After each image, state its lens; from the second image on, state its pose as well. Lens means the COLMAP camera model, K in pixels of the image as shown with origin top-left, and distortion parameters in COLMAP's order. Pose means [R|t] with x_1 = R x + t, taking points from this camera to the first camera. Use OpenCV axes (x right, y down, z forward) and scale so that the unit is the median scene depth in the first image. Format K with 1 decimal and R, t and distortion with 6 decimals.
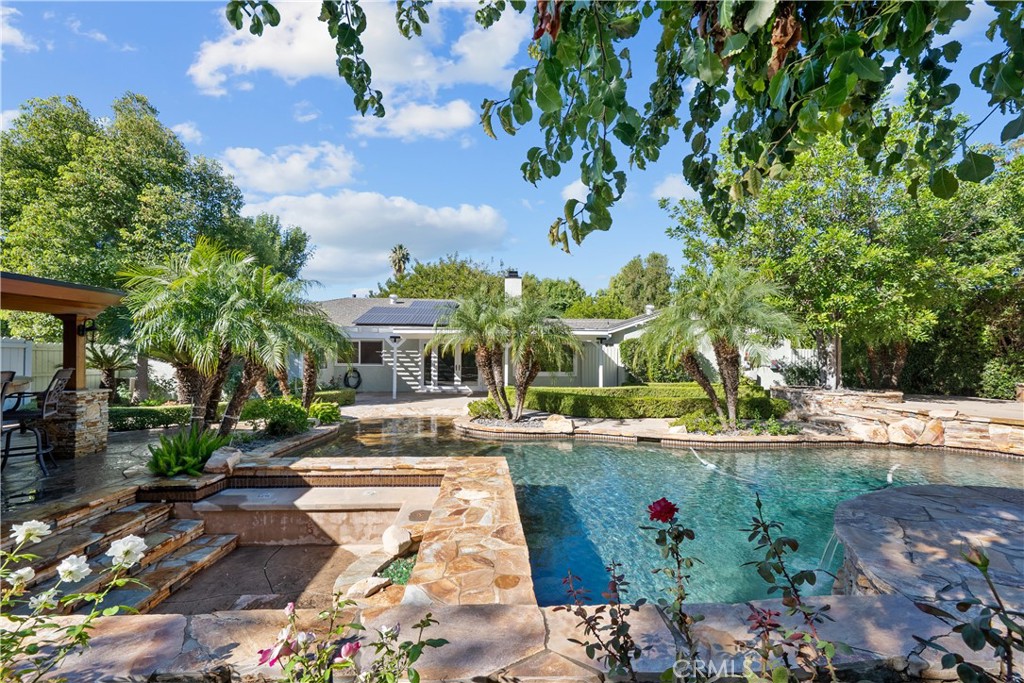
lens RADIAL K [[413.9, 0, 509.4], [0, 413.9, 360.9], [0, 0, 1]] dist [-0.004357, -0.001462]
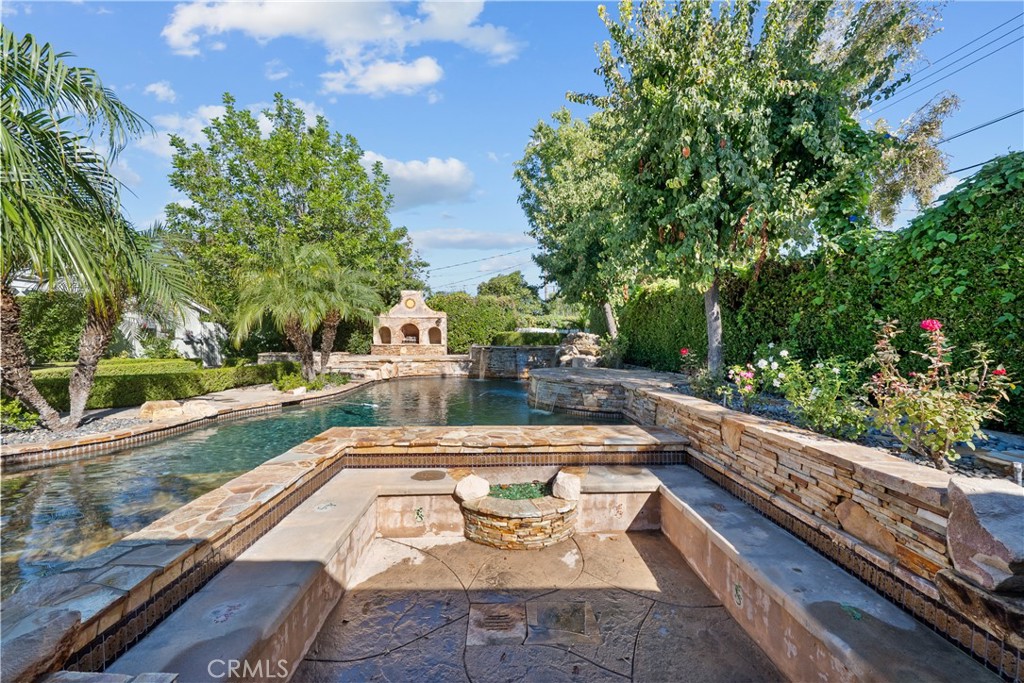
lens RADIAL K [[395.5, 0, 511.0], [0, 395.5, 341.0], [0, 0, 1]] dist [-0.002037, -0.000777]
pose [[0.011871, -0.012098, 0.999856, -0.597243], [0.007731, 0.999898, 0.012006, 0.027248], [-0.999900, 0.007588, 0.011963, 0.424006]]
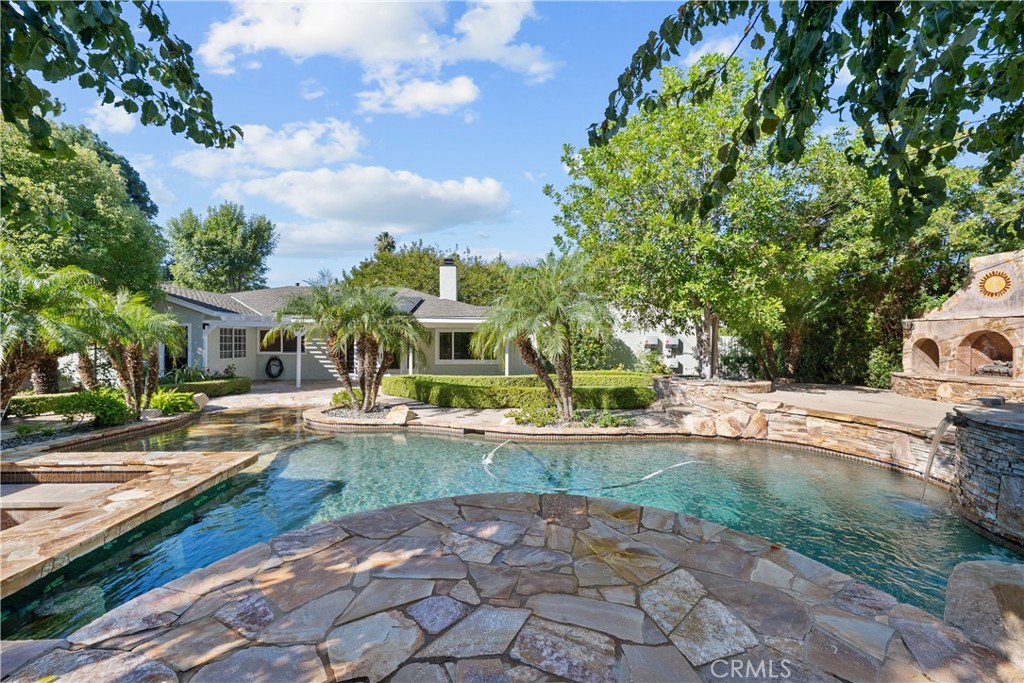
lens RADIAL K [[413.9, 0, 508.9], [0, 413.9, 342.8], [0, 0, 1]] dist [-0.004357, -0.001462]
pose [[0.999973, -0.001227, -0.007304, 0.404888], [0.001173, 0.999972, -0.007393, -0.011368], [0.007313, 0.007384, 0.999946, 0.024773]]
